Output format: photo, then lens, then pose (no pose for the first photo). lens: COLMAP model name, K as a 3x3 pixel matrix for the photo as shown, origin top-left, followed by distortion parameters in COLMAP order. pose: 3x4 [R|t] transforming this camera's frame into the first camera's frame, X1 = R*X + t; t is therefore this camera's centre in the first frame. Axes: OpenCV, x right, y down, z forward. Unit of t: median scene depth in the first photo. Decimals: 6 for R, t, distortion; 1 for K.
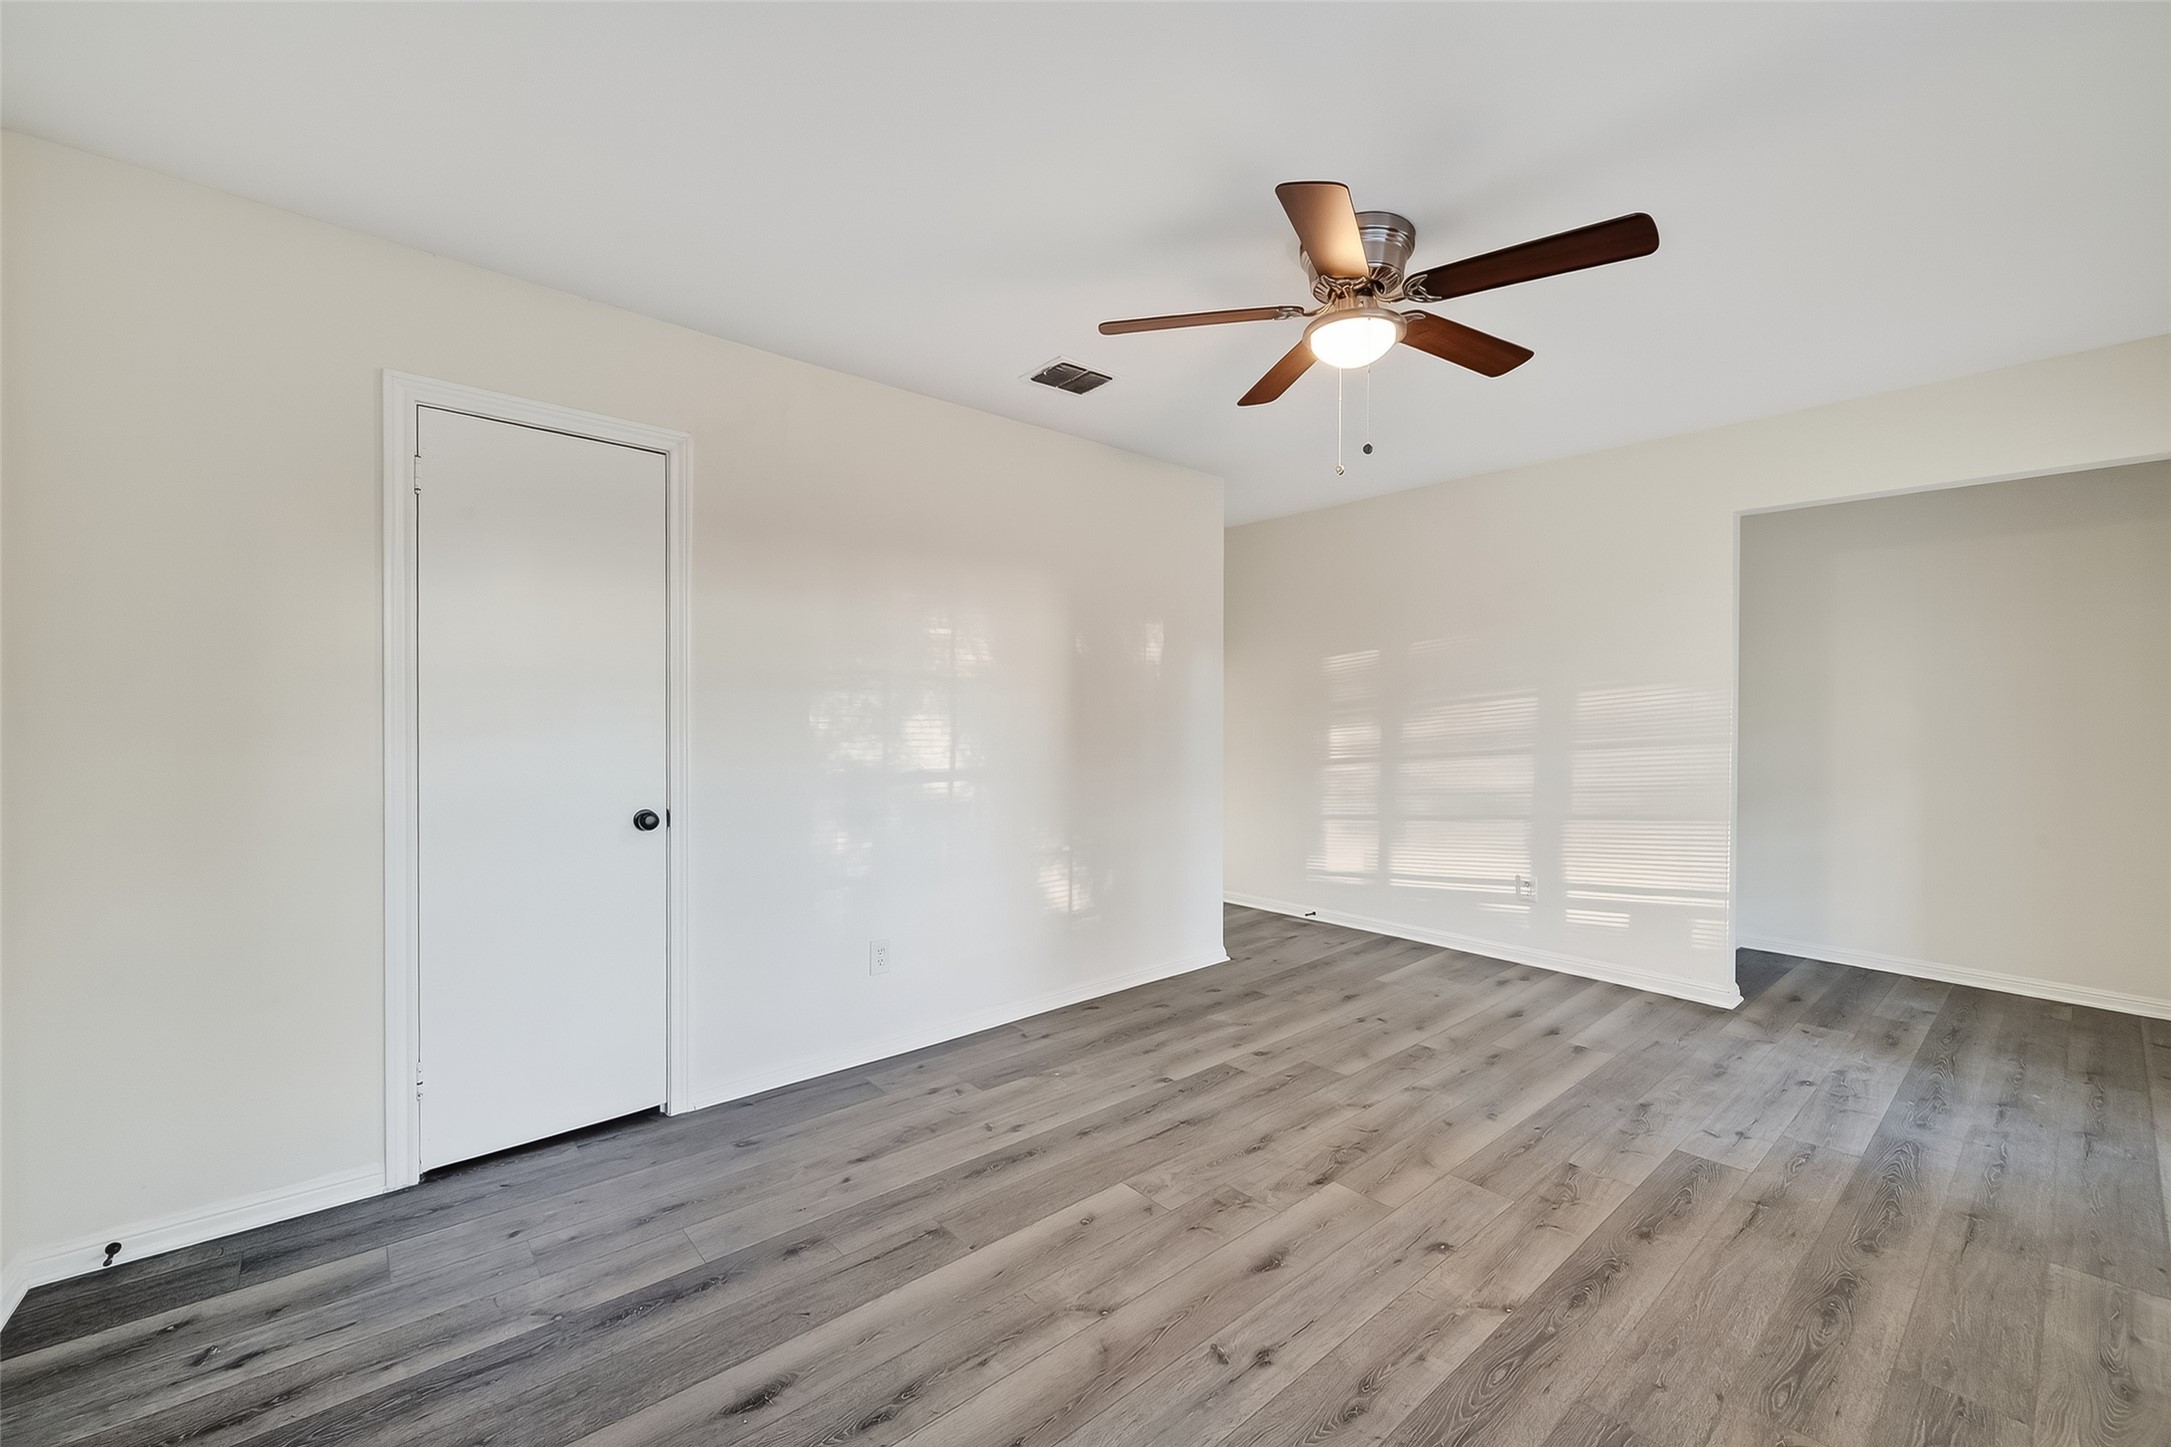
lens RADIAL K [[882.1, 0, 1082.9], [0, 882.1, 718.7], [0, 0, 1]] dist [0.002829, -0.000272]
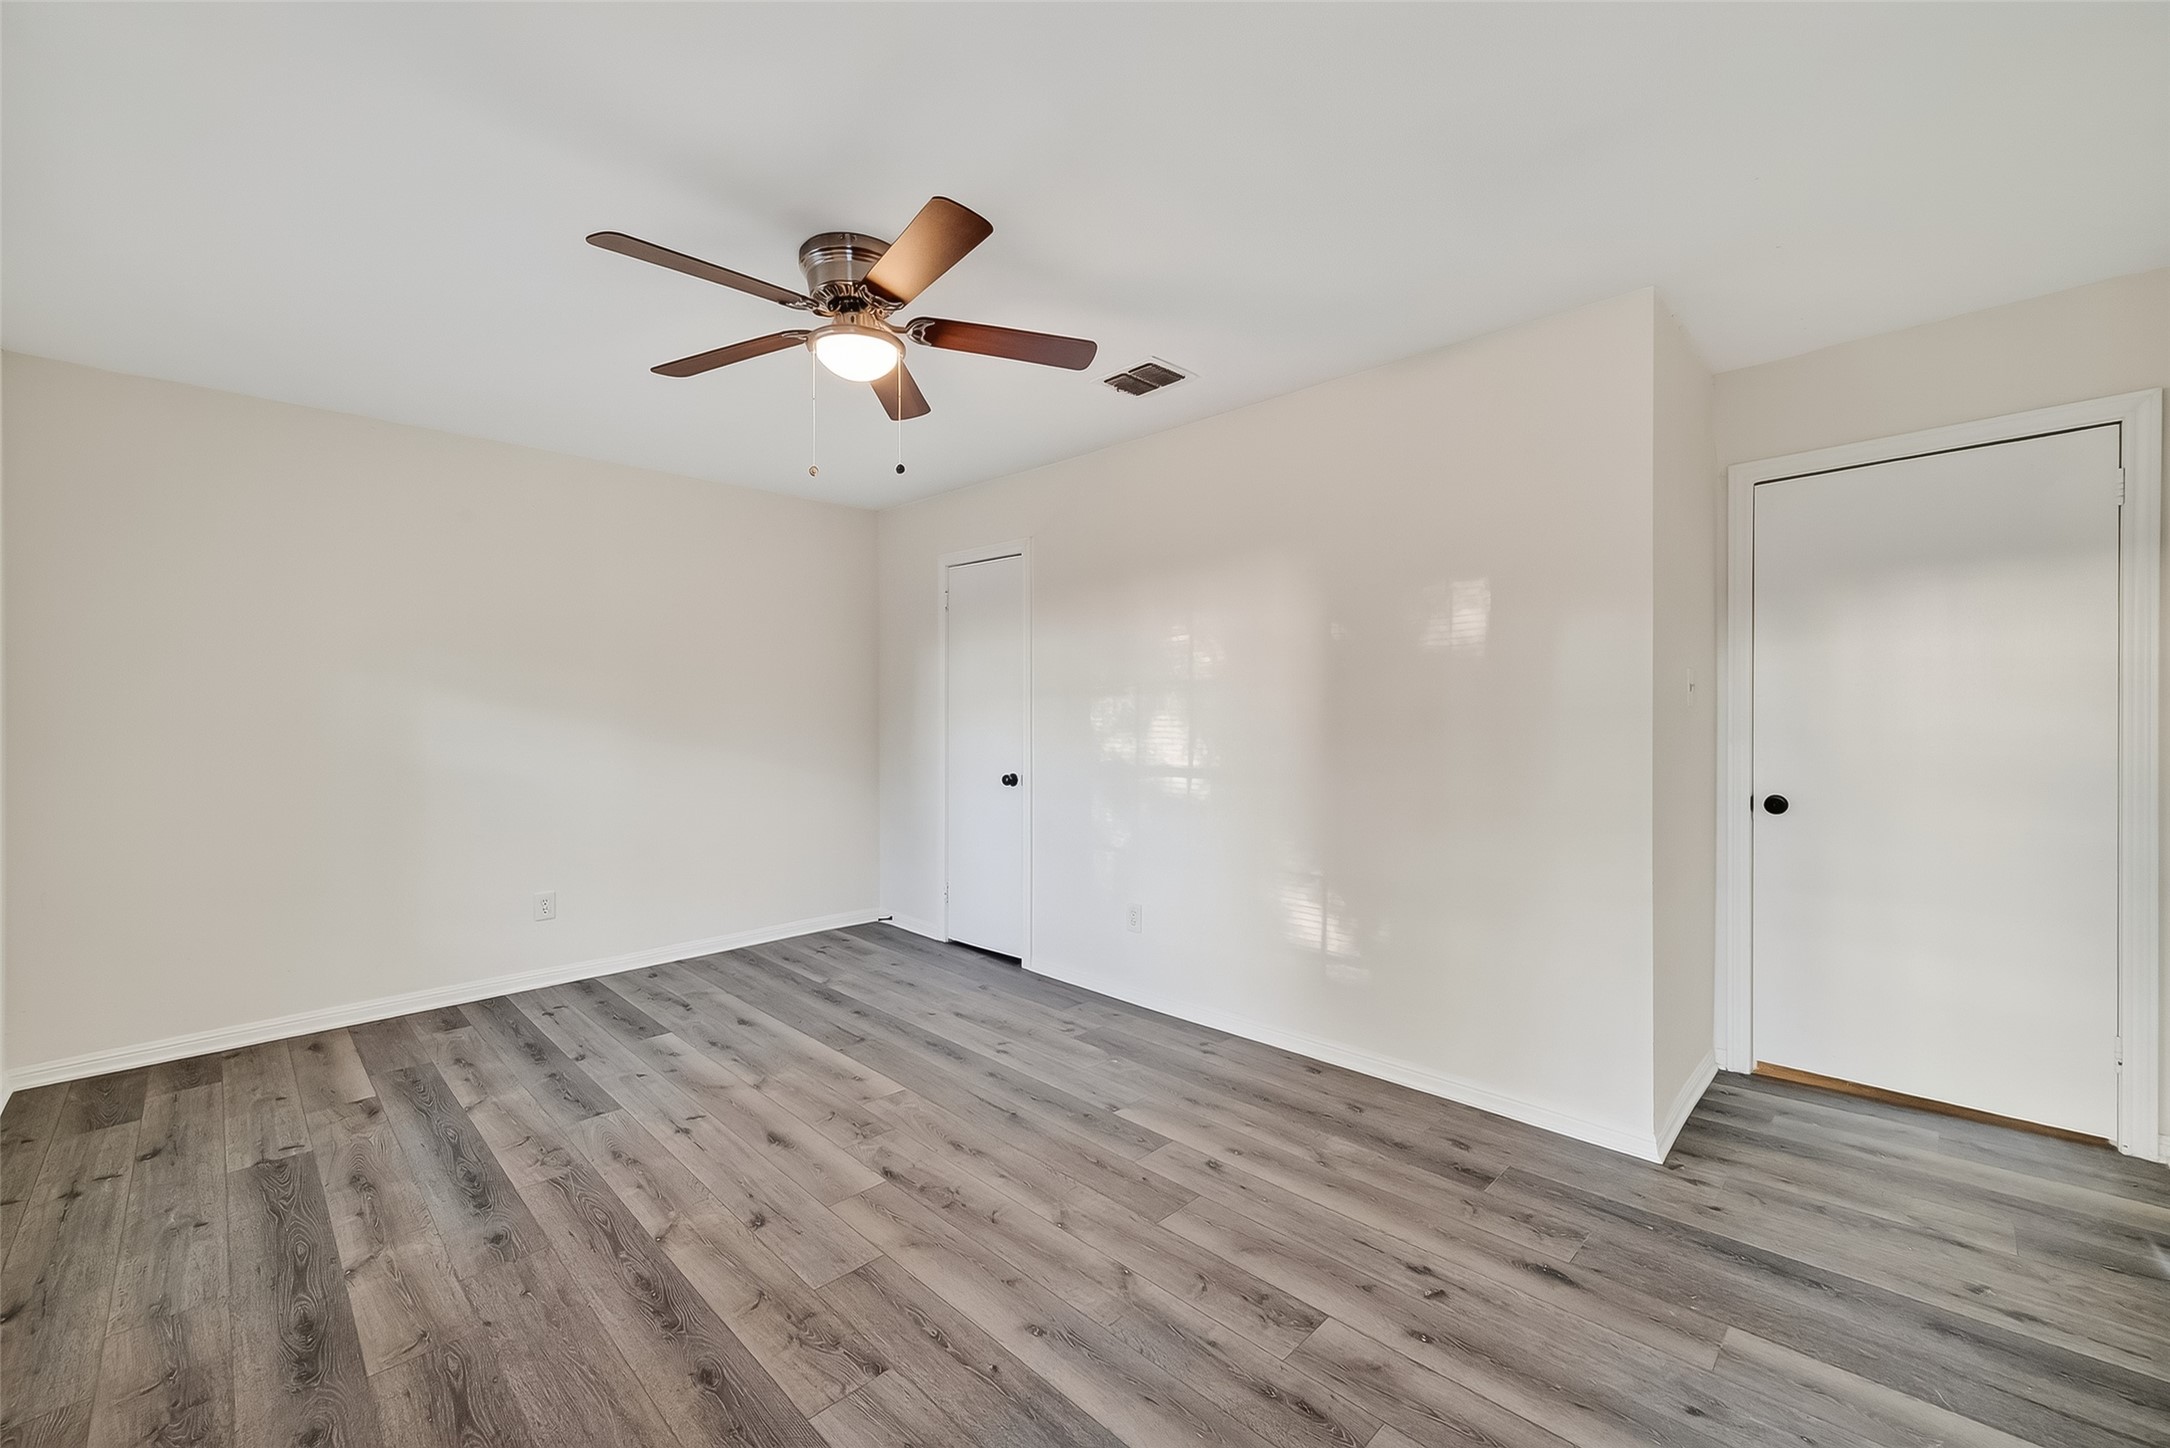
lens RADIAL K [[881.7, 0, 1082.4], [0, 881.7, 723.5], [0, 0, 1]] dist [0.002829, -0.000272]
pose [[0.067211, 0.008095, -0.997706, 1.130764], [-0.000817, 0.999967, 0.008058, -0.004315], [0.997738, 0.000274, 0.067216, 1.005955]]
